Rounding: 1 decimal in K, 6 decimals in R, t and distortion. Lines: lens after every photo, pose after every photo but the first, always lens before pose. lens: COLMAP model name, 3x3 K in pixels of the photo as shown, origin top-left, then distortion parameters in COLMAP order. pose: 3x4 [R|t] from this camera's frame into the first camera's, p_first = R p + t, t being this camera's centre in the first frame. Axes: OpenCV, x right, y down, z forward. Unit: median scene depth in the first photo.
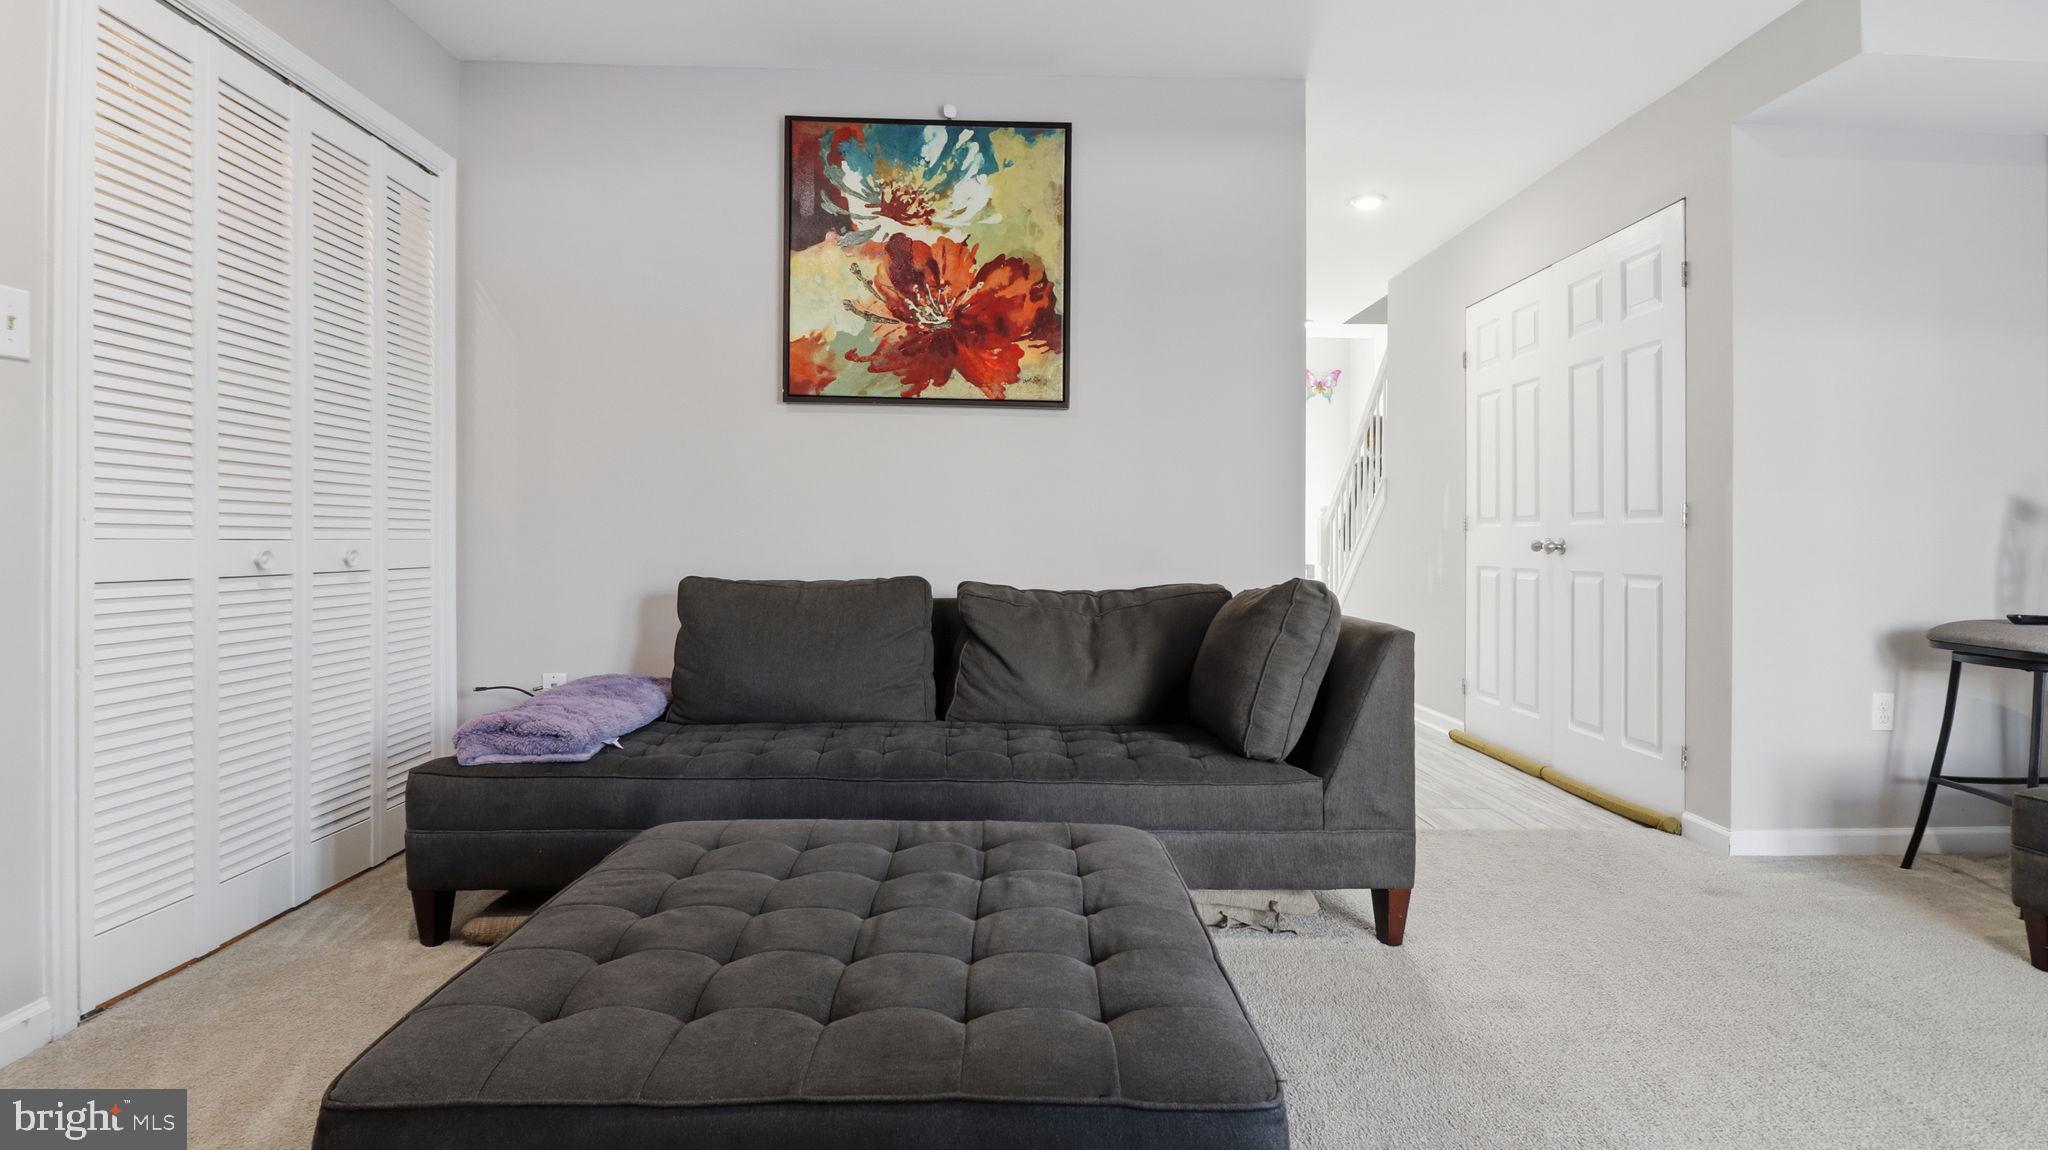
lens RADIAL K [[964.7, 0, 1032.9], [0, 964.7, 560.0], [0, 0, 1]] dist [0.002983, -0.009015]
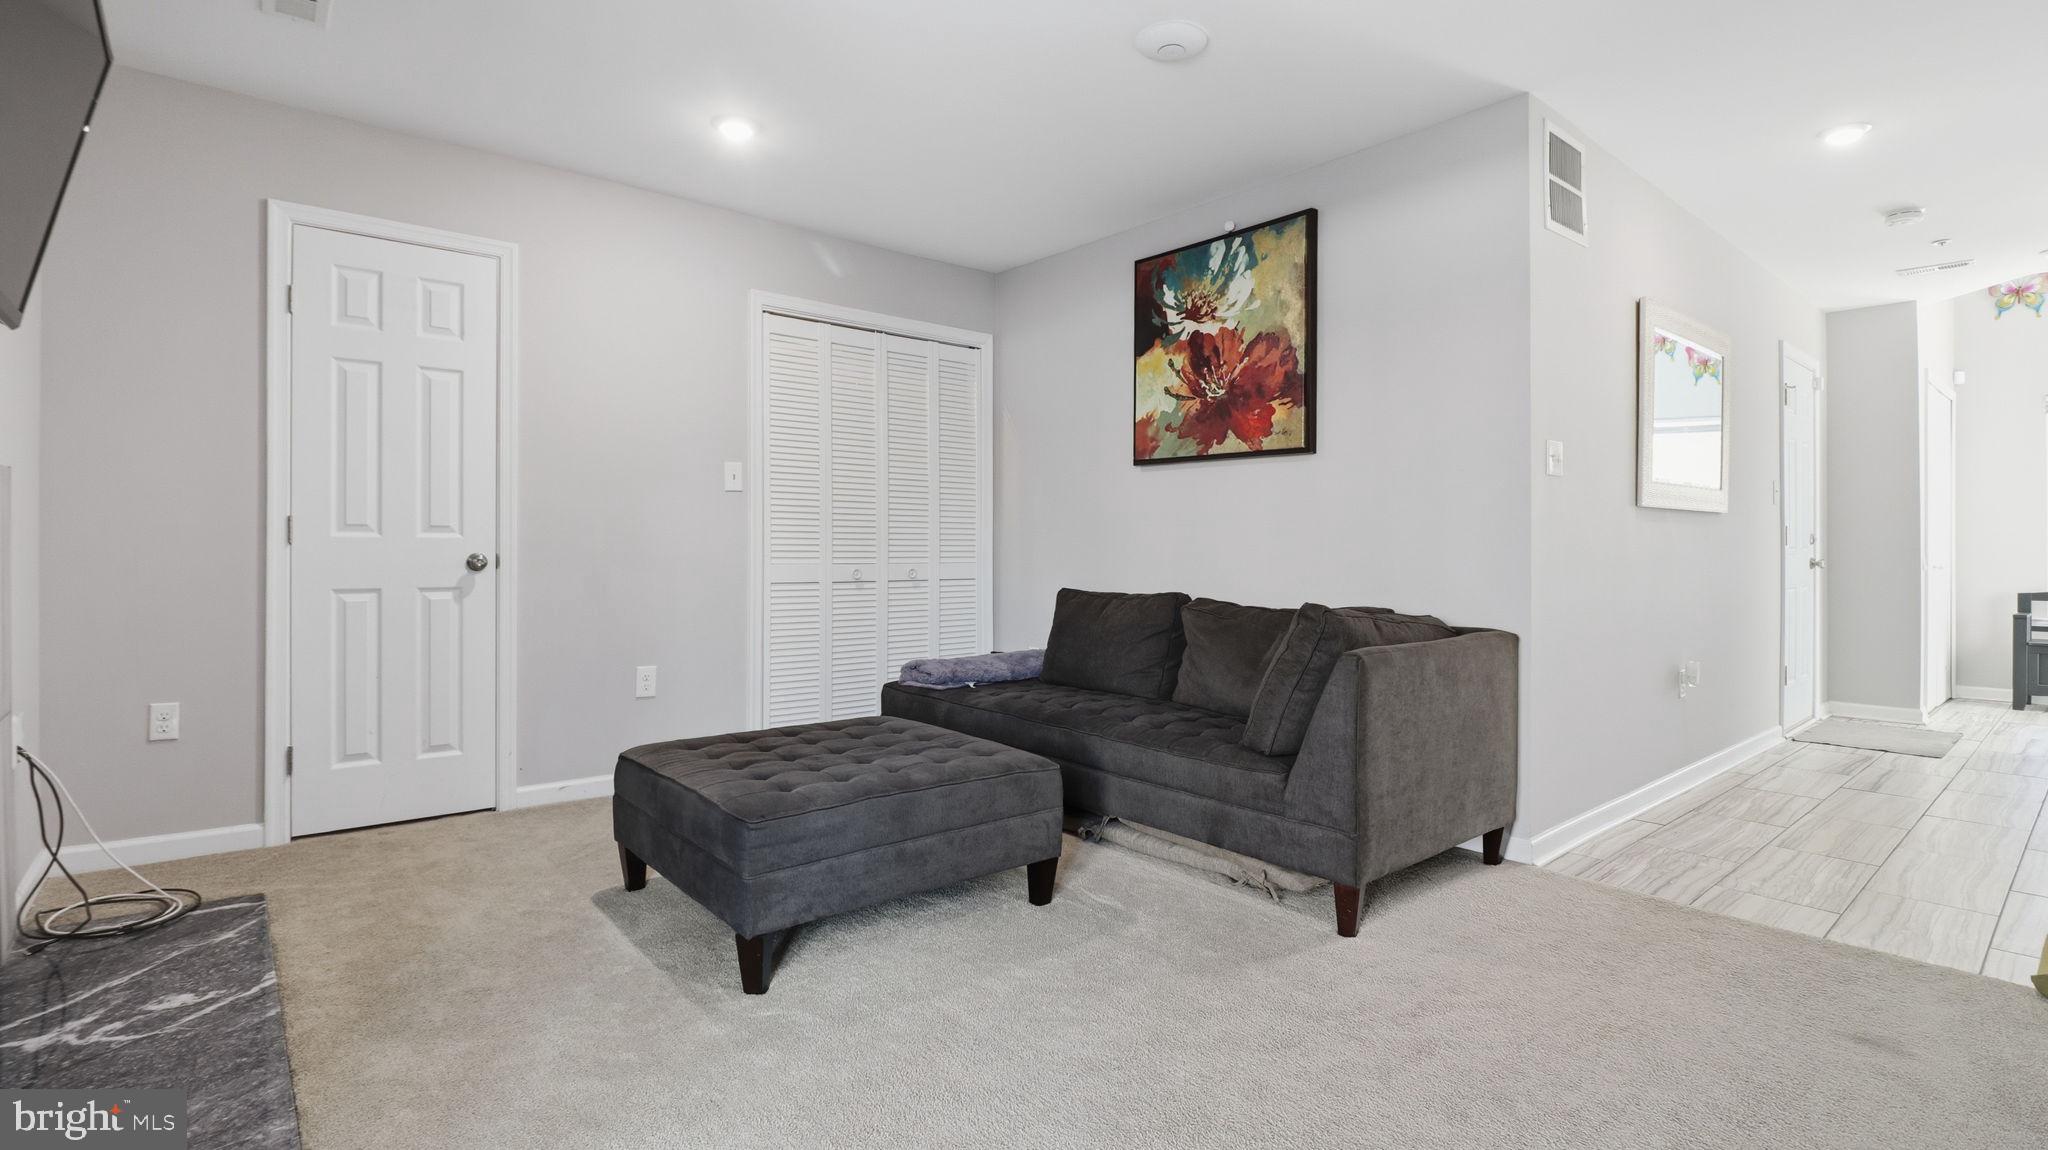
lens RADIAL K [[964.7, 0, 1041.3], [0, 964.7, 566.5], [0, 0, 1]] dist [0.002983, -0.009015]
pose [[0.629116, 0.008347, -0.777266, 0.745451], [-0.017879, 0.999833, -0.003734, -0.010723], [0.777106, 0.016246, 0.629161, 0.021605]]
